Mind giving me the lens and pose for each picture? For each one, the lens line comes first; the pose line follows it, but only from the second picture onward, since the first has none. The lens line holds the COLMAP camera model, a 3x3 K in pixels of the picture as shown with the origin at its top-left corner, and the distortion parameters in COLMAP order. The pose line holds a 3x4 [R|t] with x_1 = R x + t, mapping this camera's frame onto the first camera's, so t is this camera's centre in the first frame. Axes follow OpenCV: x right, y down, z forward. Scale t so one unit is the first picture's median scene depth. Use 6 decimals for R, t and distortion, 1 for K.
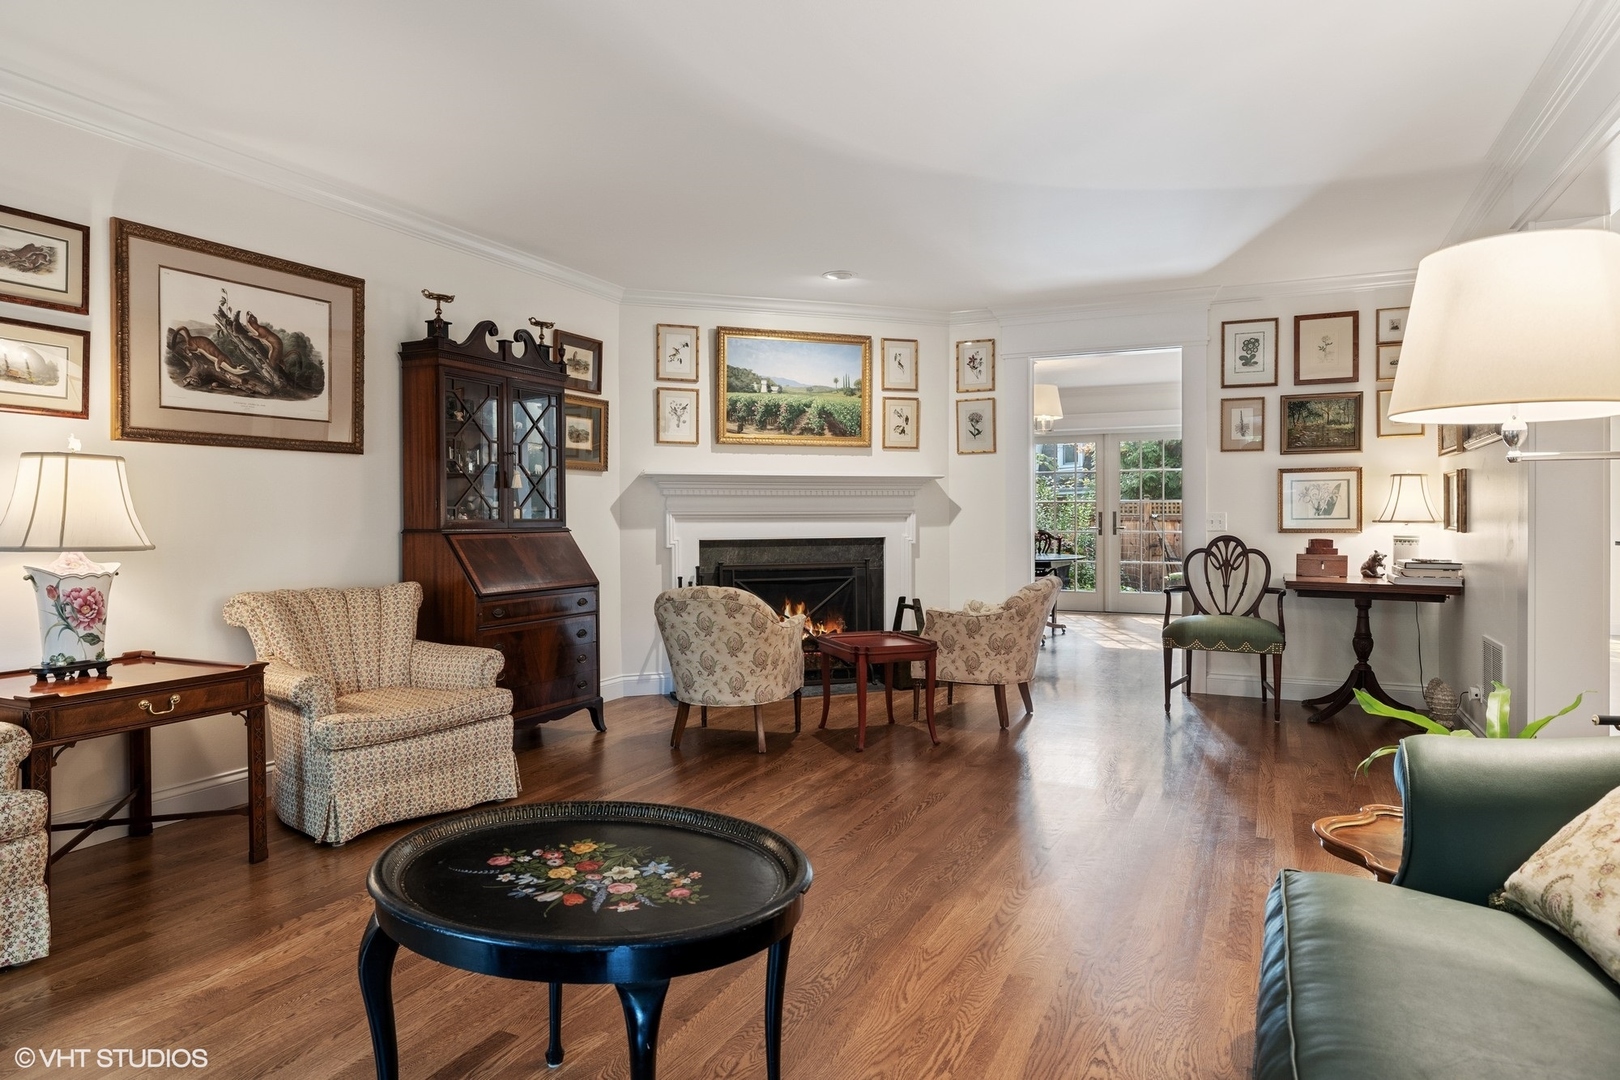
lens RADIAL K [[950.5, 0, 809.7], [0, 950.5, 522.1], [0, 0, 1]] dist [-0.001196, 0.000591]
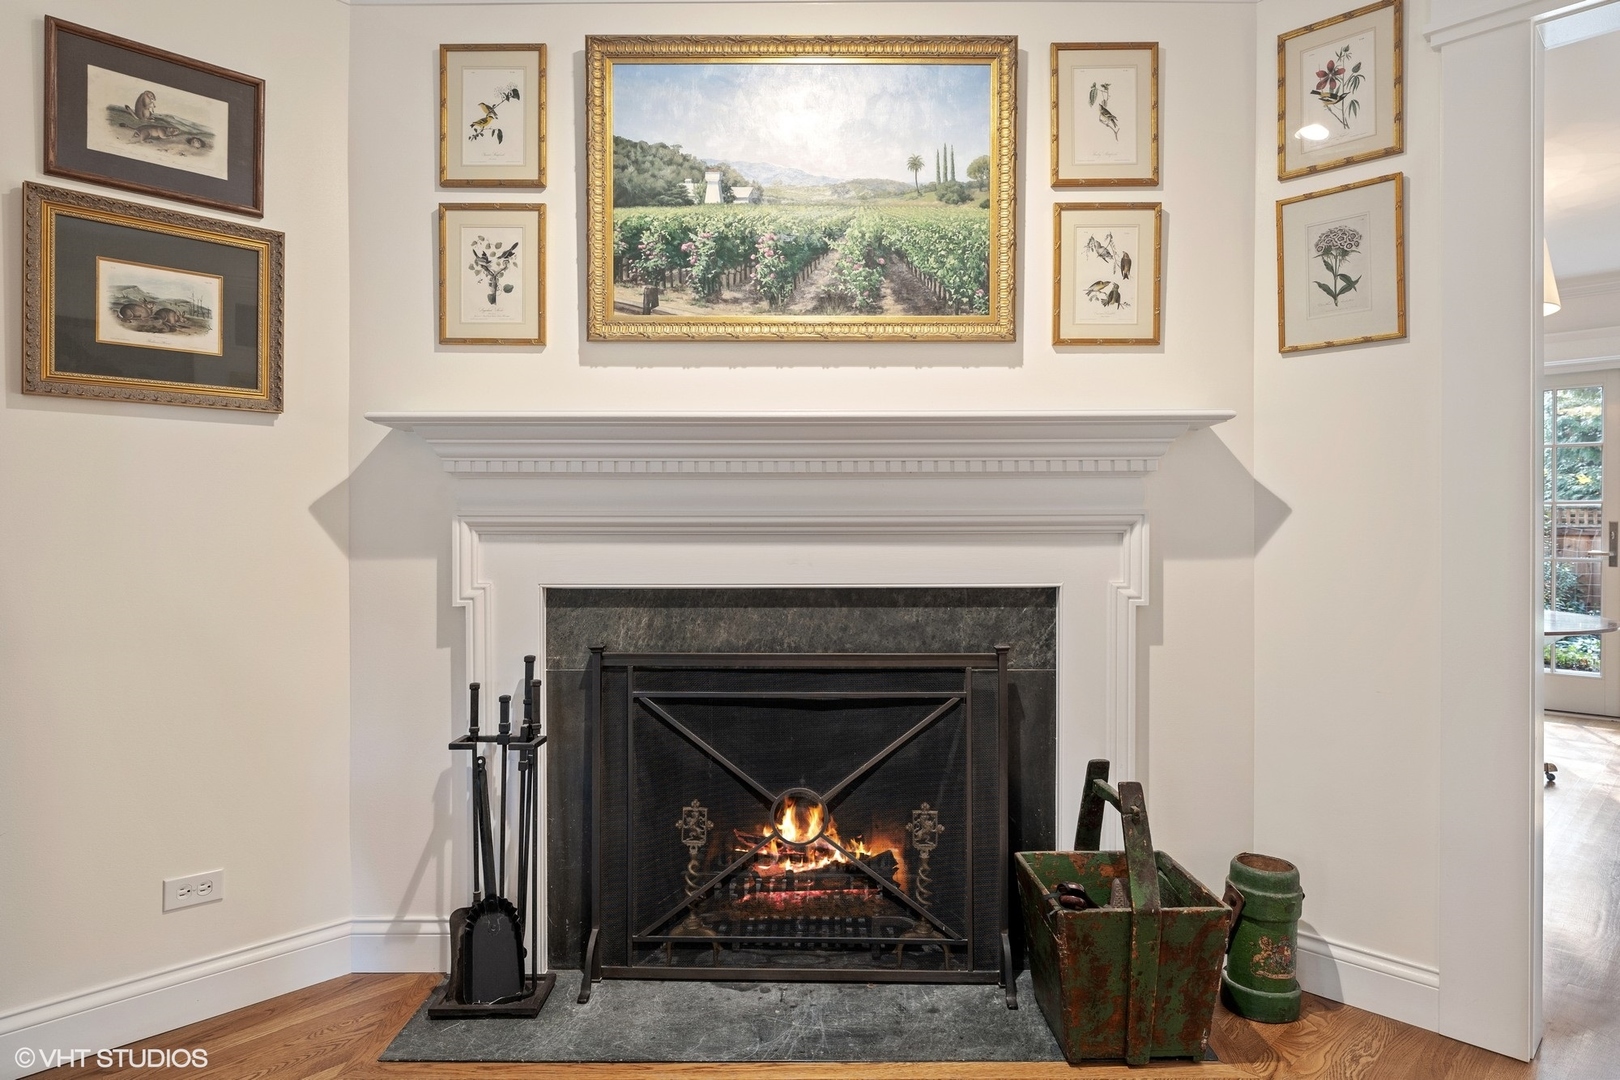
lens RADIAL K [[950.5, 0, 809.7], [0, 950.5, 522.1], [0, 0, 1]] dist [-0.001196, 0.000591]
pose [[0.943511, 0.003968, -0.331318, 0.114443], [-0.006333, 0.999962, -0.006059, -0.006398], [0.331282, 0.007814, 0.943500, 0.647996]]
